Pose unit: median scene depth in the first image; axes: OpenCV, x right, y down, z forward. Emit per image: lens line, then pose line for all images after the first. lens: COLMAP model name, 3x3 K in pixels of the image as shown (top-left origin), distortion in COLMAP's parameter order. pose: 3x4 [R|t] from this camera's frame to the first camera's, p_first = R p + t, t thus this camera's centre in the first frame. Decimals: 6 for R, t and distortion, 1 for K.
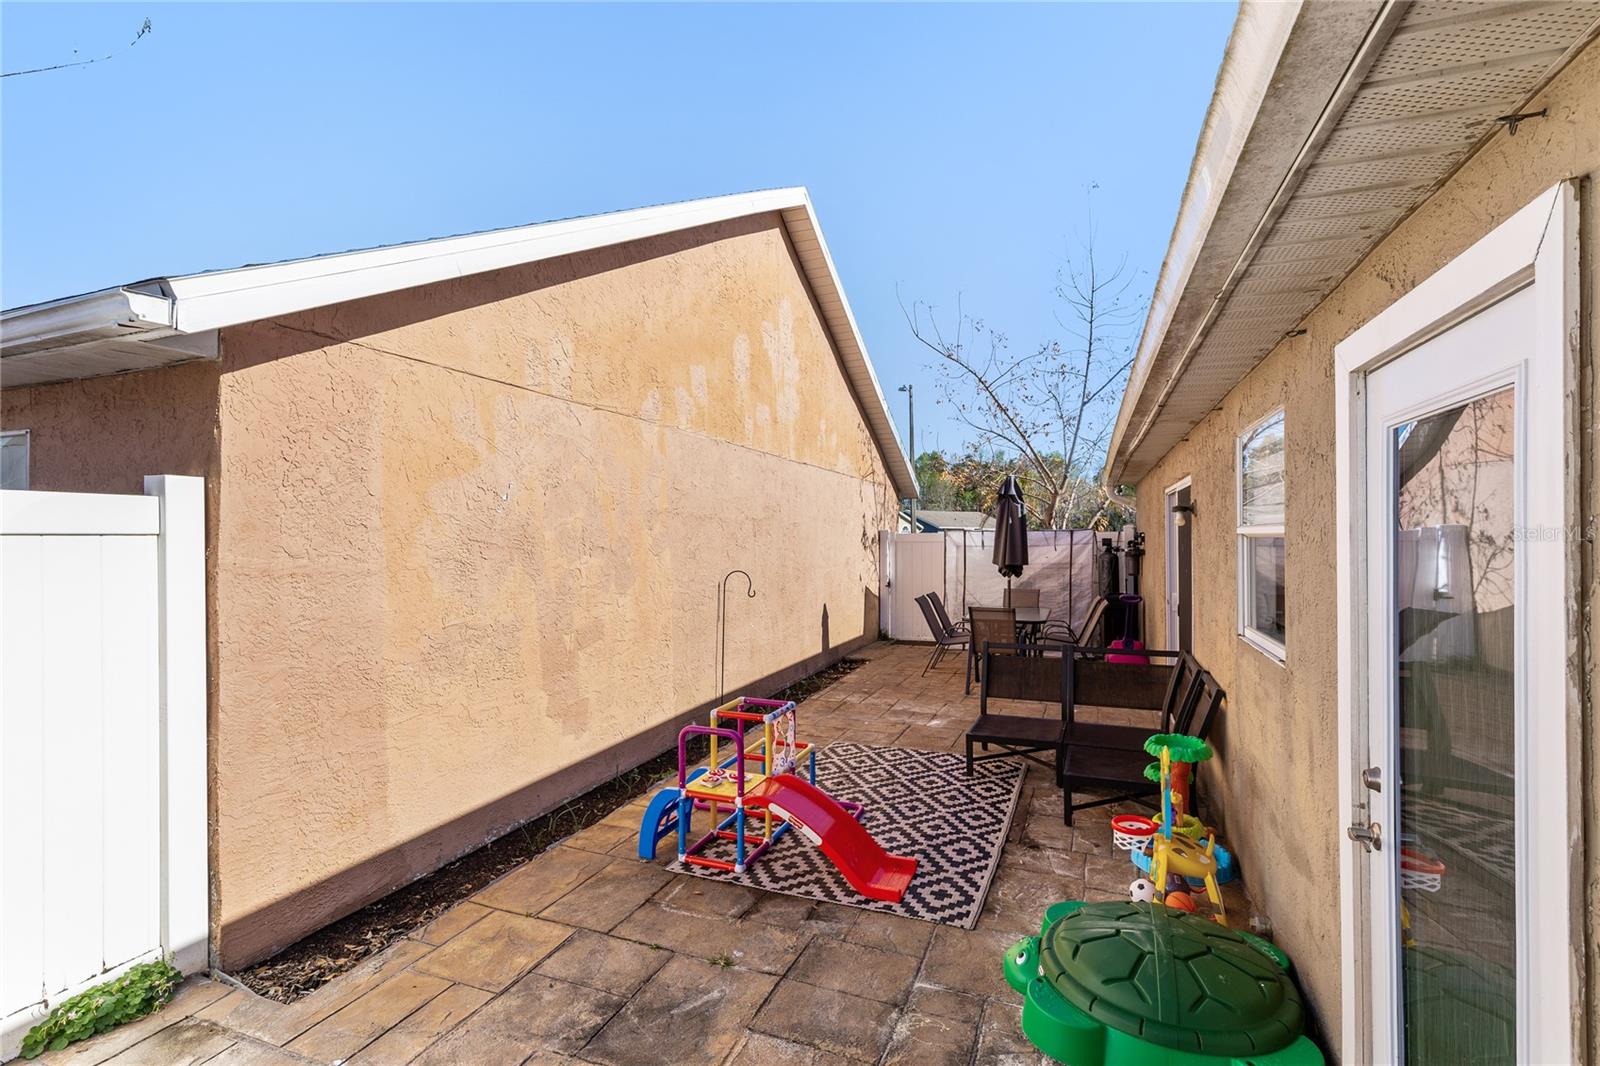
lens RADIAL K [[719.2, 0, 813.6], [0, 719.2, 532.6], [0, 0, 1]] dist [0.001874, -0.000425]
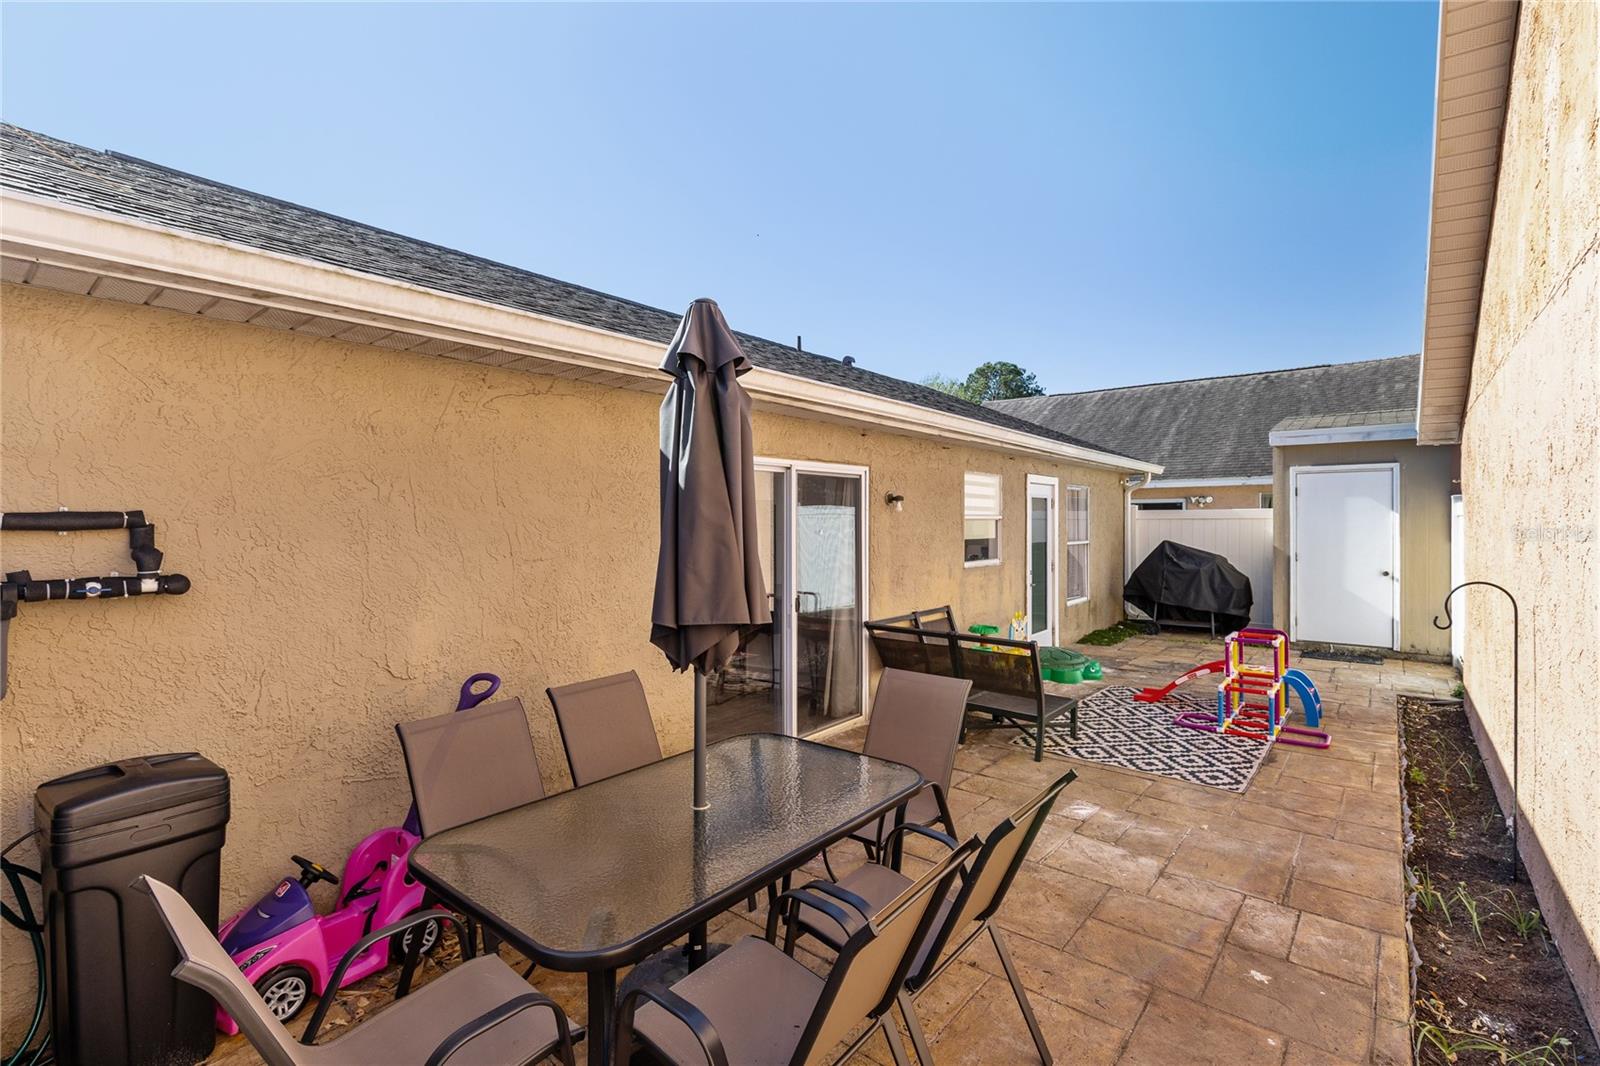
lens RADIAL K [[719.2, 0, 812.0], [0, 719.2, 521.9], [0, 0, 1]] dist [0.001874, -0.000425]
pose [[-0.951412, 0.006435, 0.307854, 0.293053], [0.005673, 0.999978, -0.003371, 0.012571], [-0.307869, -0.001461, -0.951428, 2.466749]]
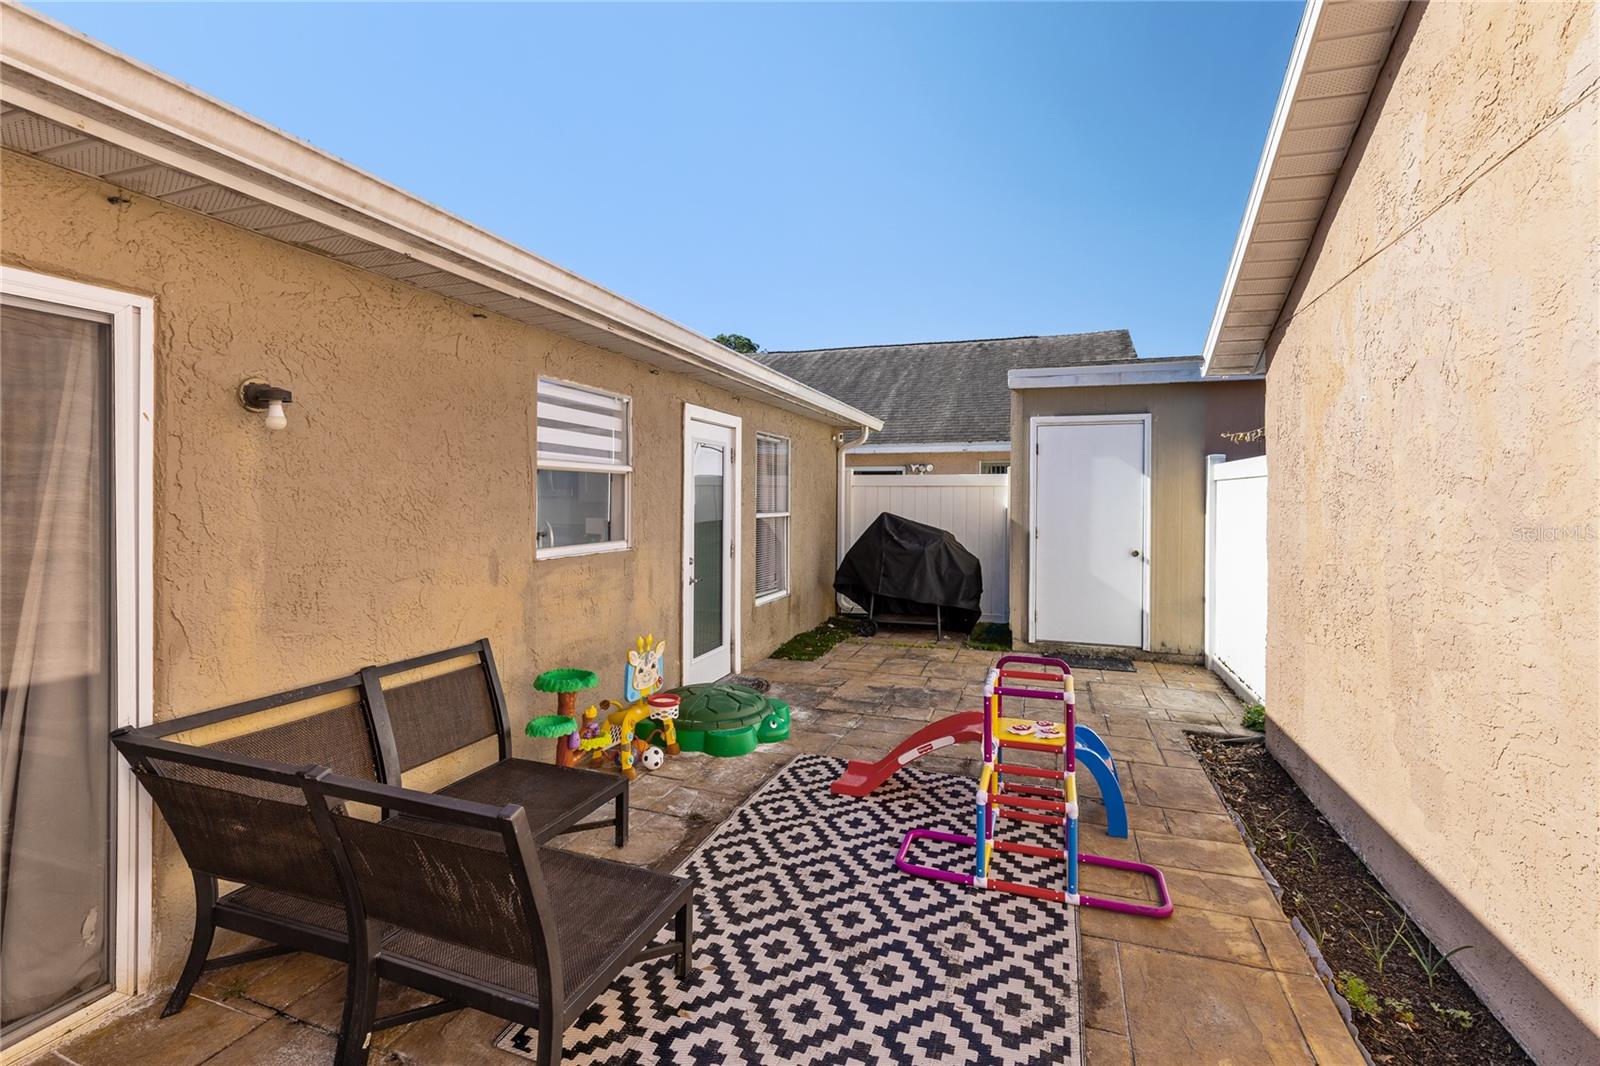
lens RADIAL K [[719.2, 0, 809.3], [0, 719.2, 499.5], [0, 0, 1]] dist [0.001874, -0.000425]
pose [[-0.999206, -0.002655, -0.039749, 0.177993], [-0.002615, 0.999996, -0.001066, 0.042054], [0.039752, -0.000961, -0.999209, 1.663709]]
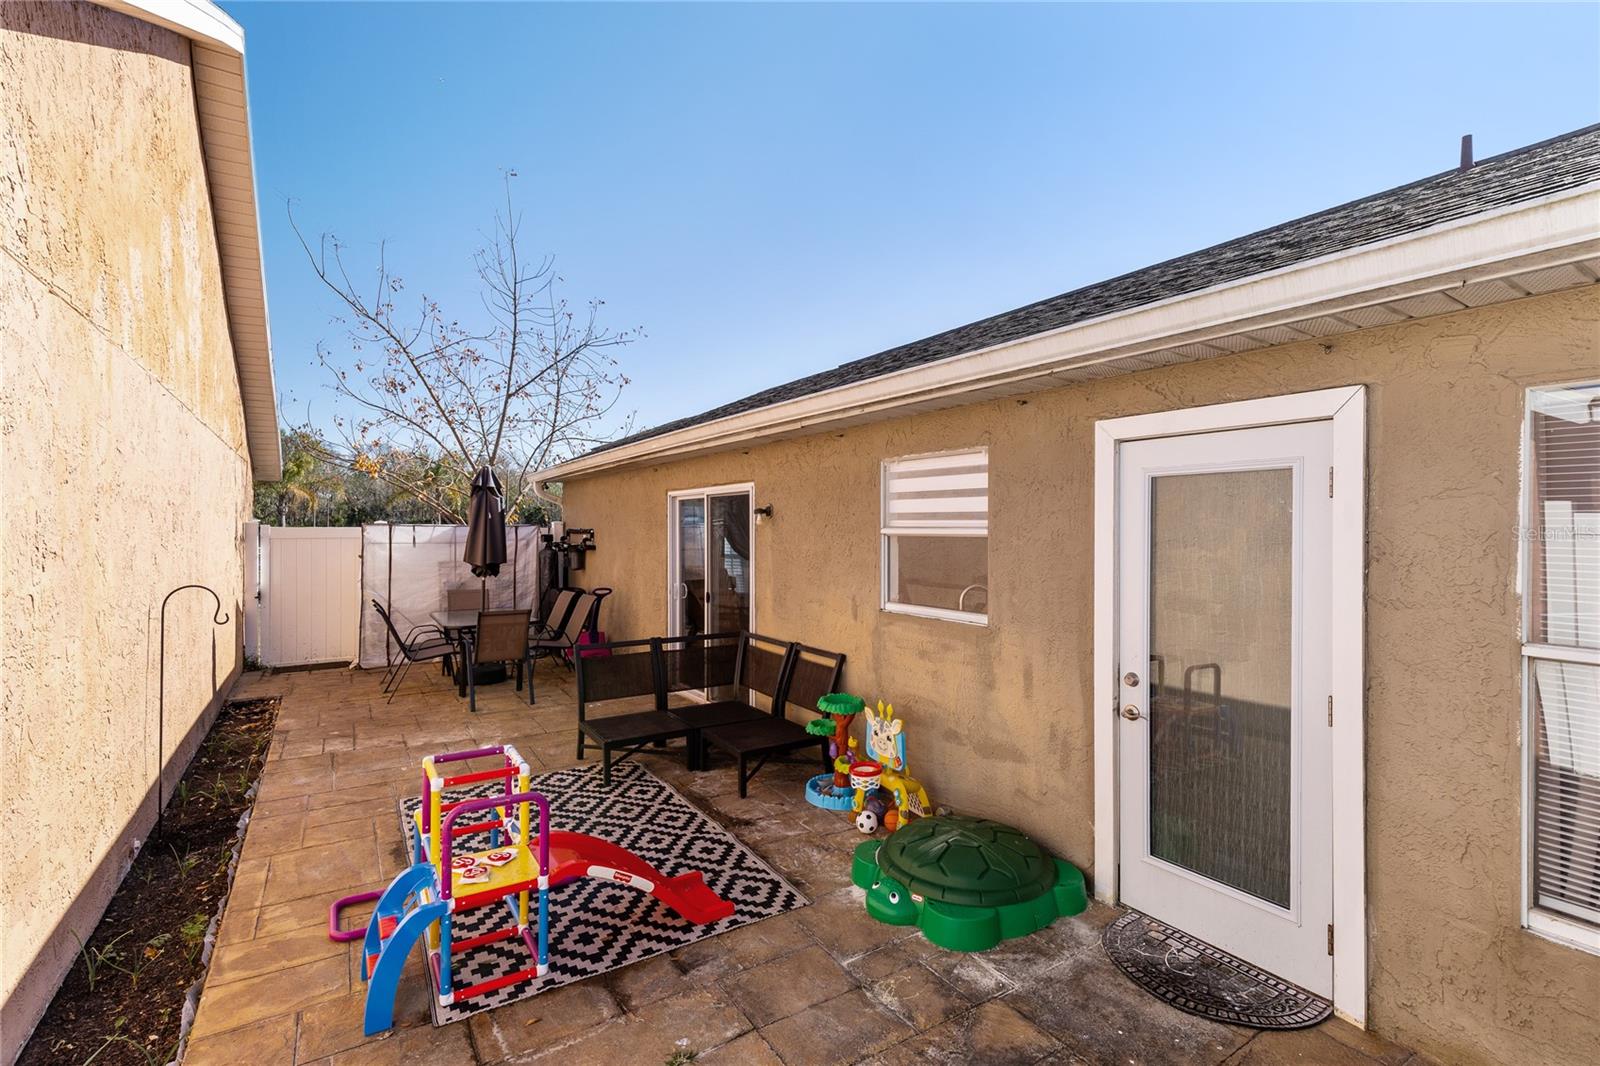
lens RADIAL K [[719.2, 0, 799.9], [0, 719.2, 532.5], [0, 0, 1]] dist [0.001874, -0.000425]
pose [[0.589193, 0.002158, 0.807990, -0.457474], [-0.008310, 0.999960, 0.003388, -0.002691], [-0.807950, -0.008710, 0.589187, 0.269384]]
